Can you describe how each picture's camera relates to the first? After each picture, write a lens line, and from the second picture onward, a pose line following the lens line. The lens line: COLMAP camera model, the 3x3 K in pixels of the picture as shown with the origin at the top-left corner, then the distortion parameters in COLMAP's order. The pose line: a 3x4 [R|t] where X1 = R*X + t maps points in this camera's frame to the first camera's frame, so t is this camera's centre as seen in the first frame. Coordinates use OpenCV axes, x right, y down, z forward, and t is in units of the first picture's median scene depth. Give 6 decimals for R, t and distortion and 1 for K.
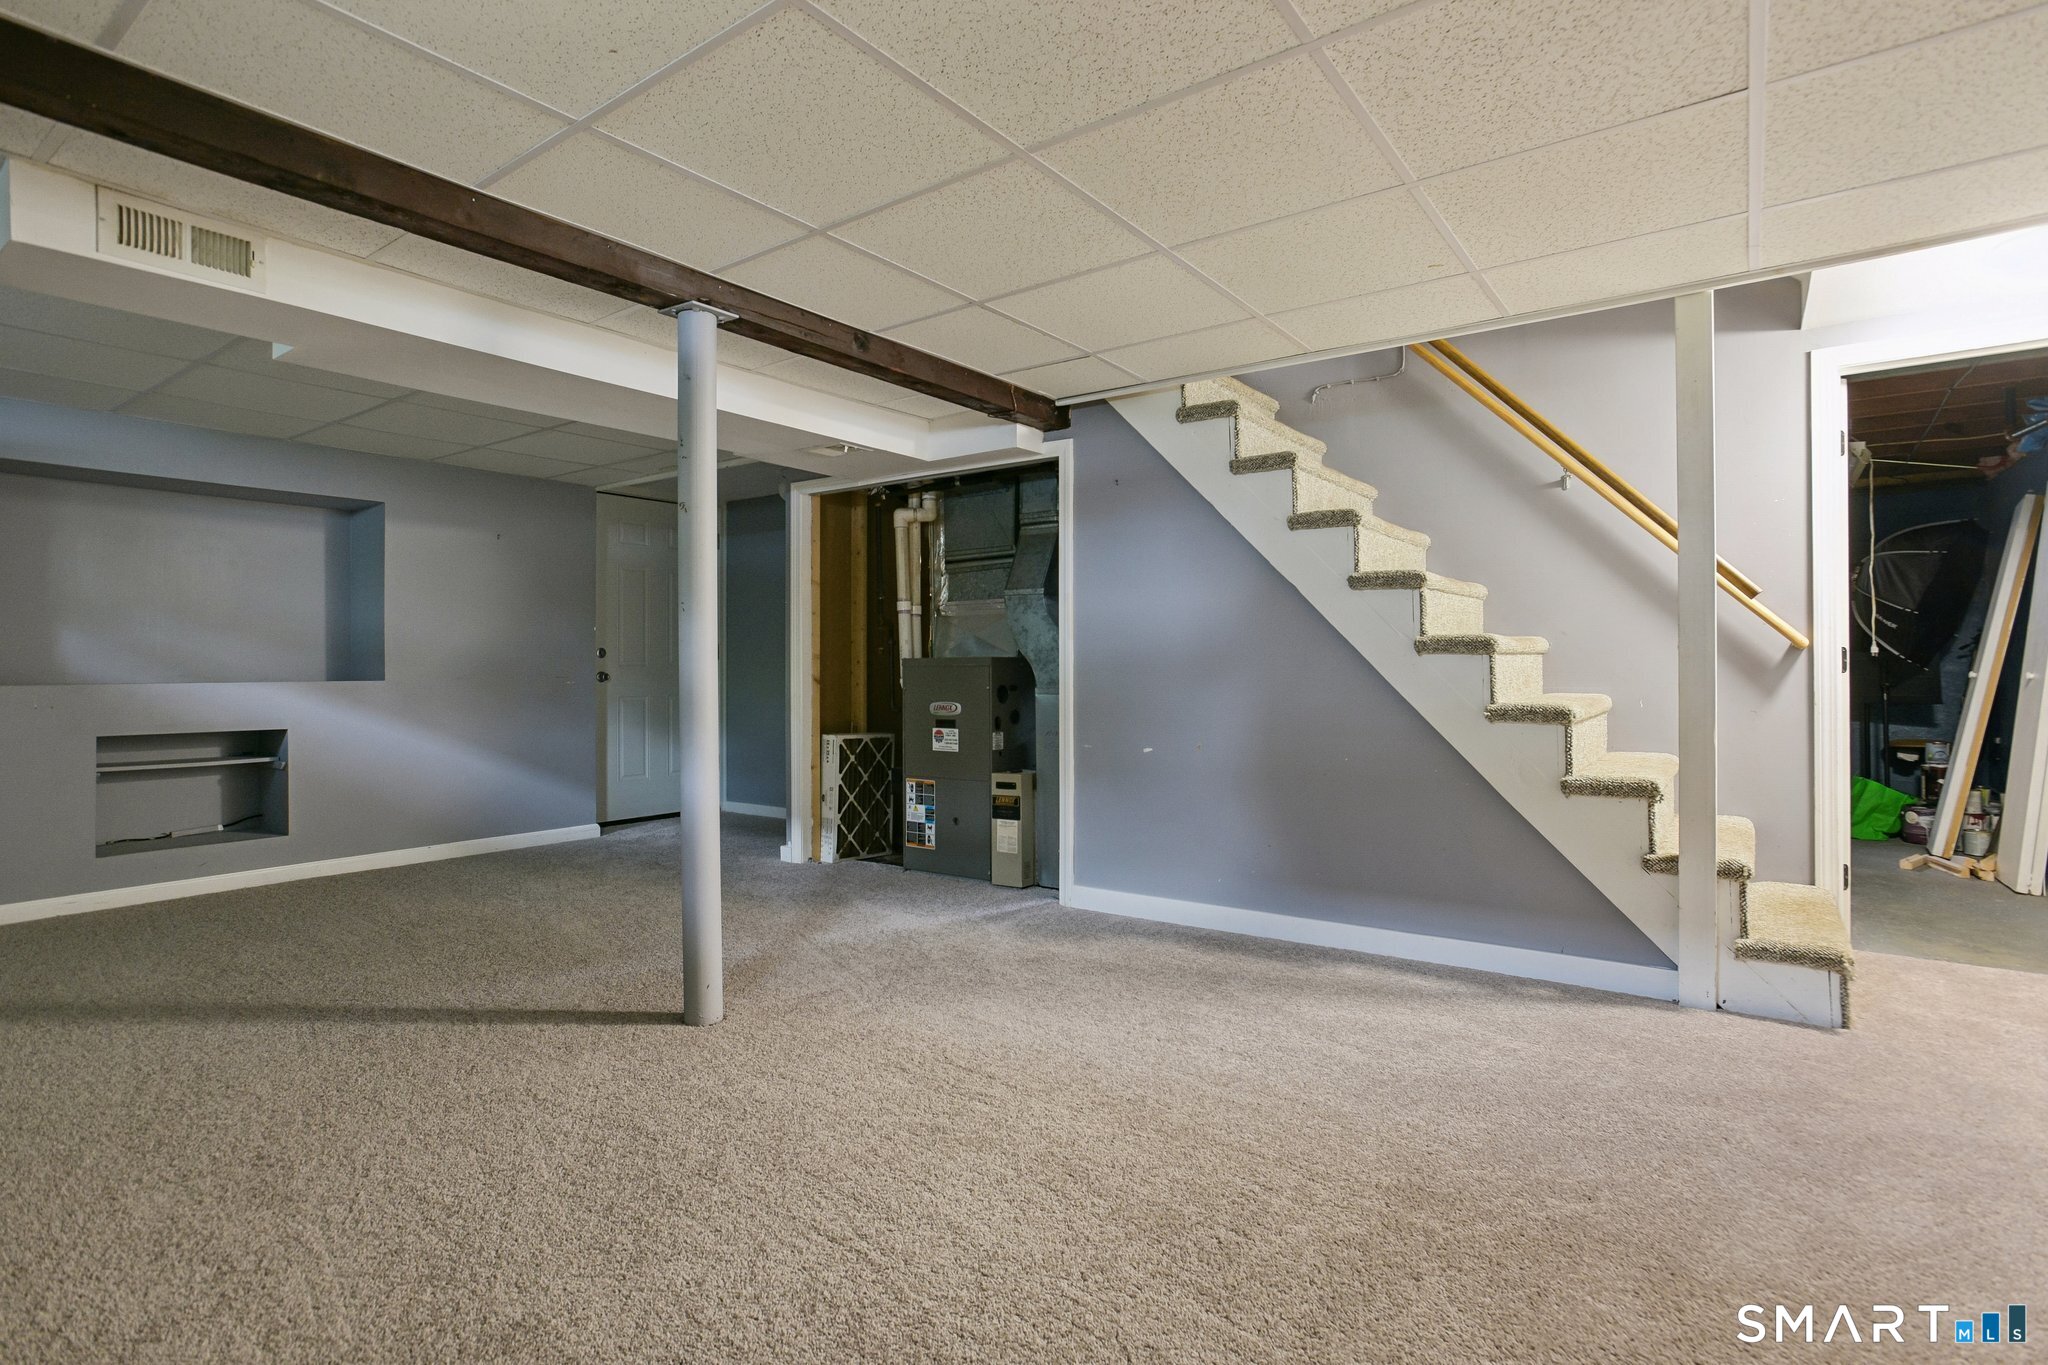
lens RADIAL K [[1018.3, 0, 1031.2], [0, 1018.3, 675.5], [0, 0, 1]] dist [-0.027305, 0.011487]
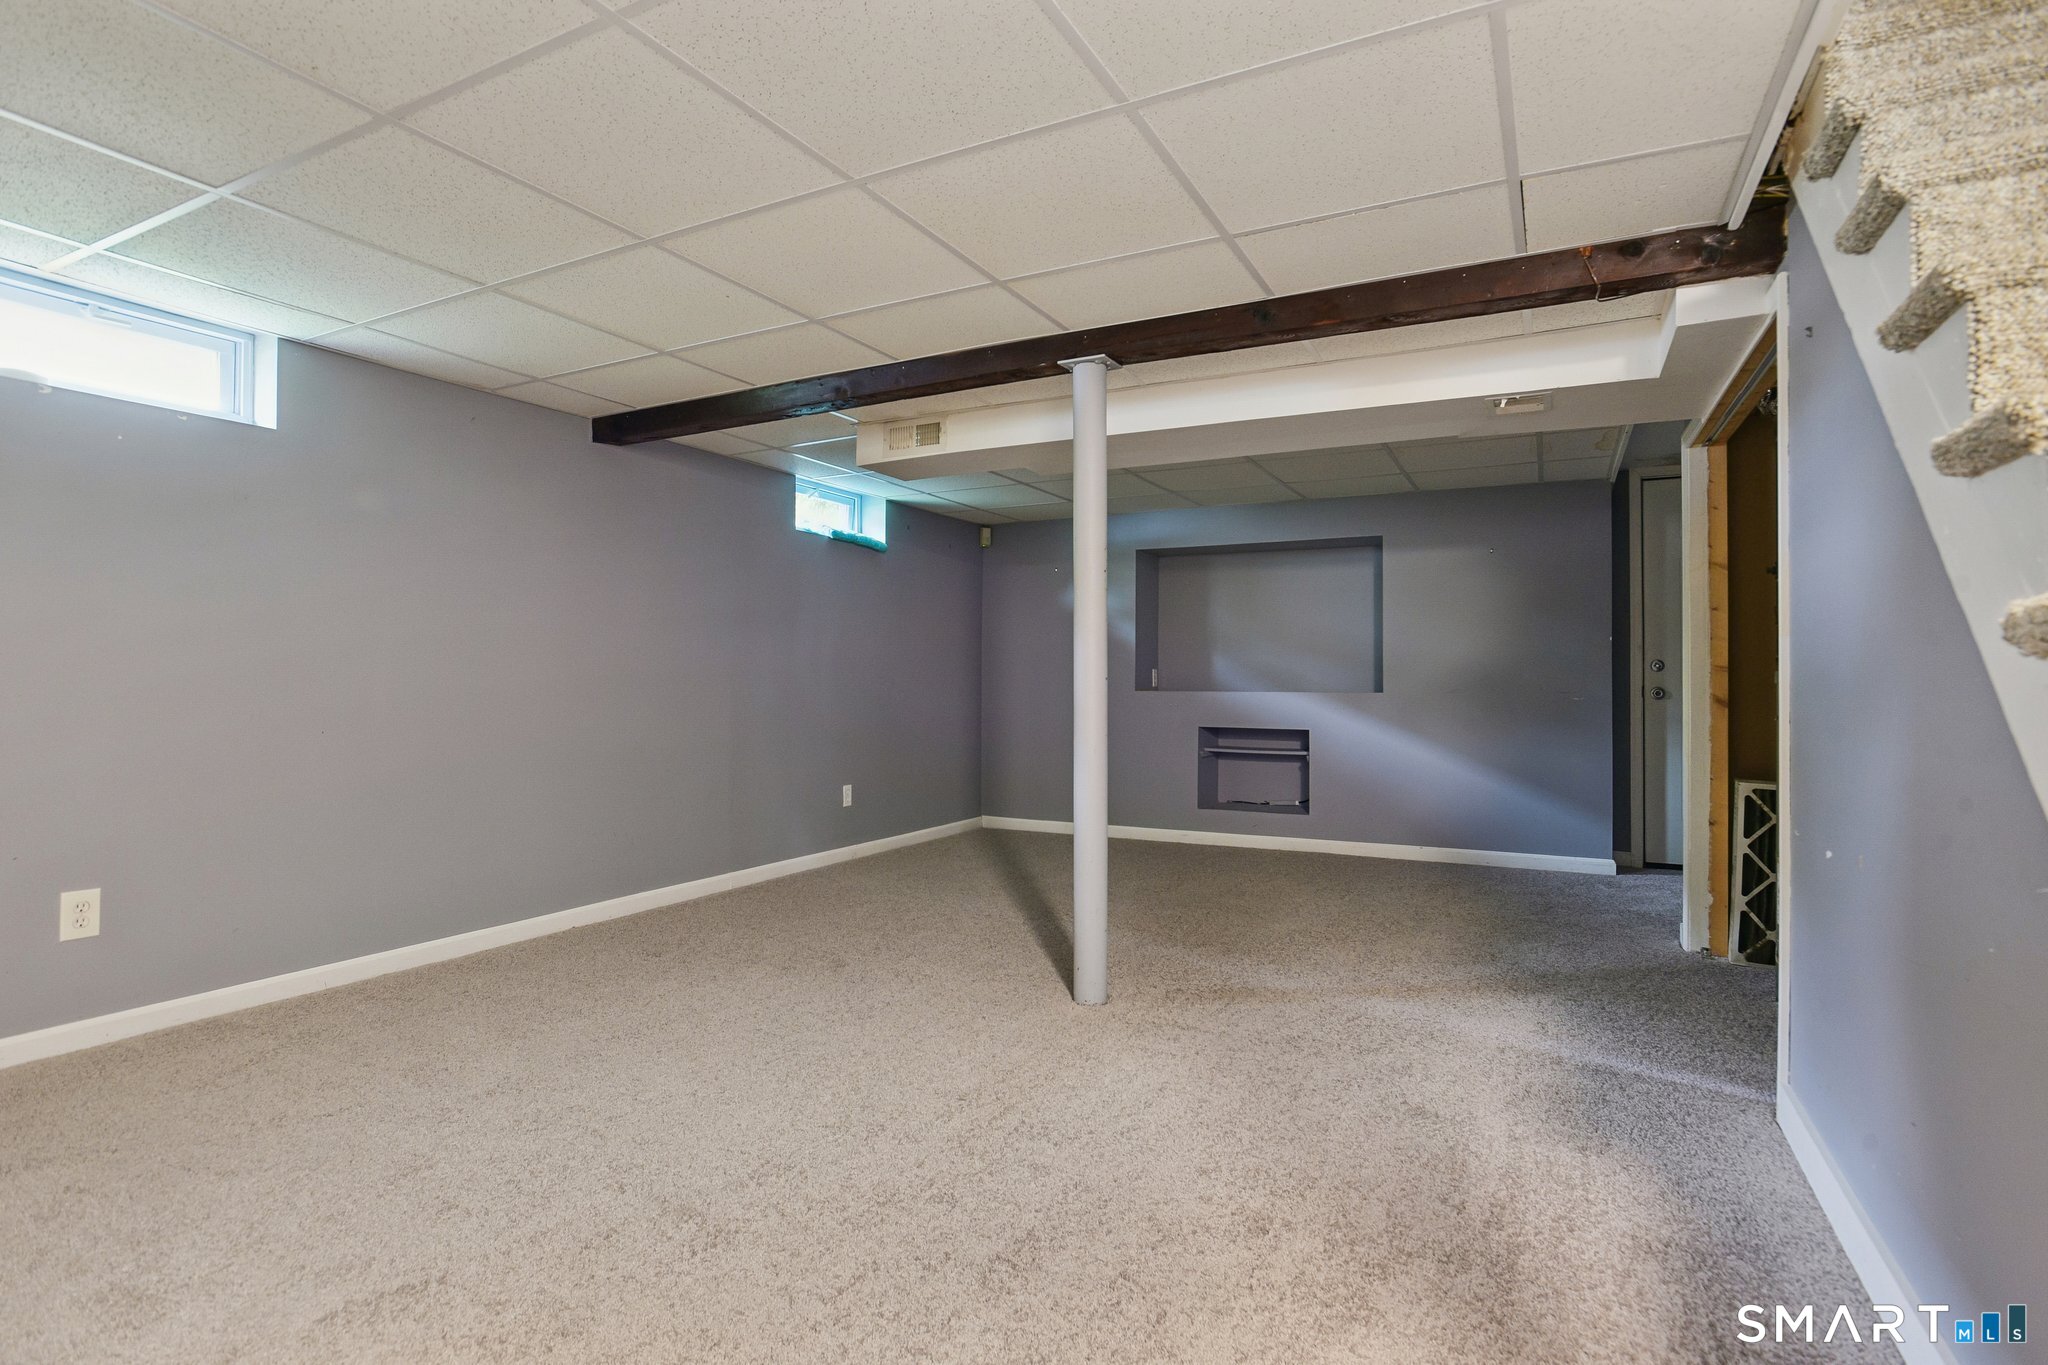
lens RADIAL K [[1018.3, 0, 1029.6], [0, 1018.3, 676.8], [0, 0, 1]] dist [-0.027305, 0.011487]
pose [[0.157607, -0.000025, -0.987502, 0.547839], [-0.013584, 0.999905, -0.002194, -0.006628], [0.987409, 0.013760, 0.157591, 0.546750]]
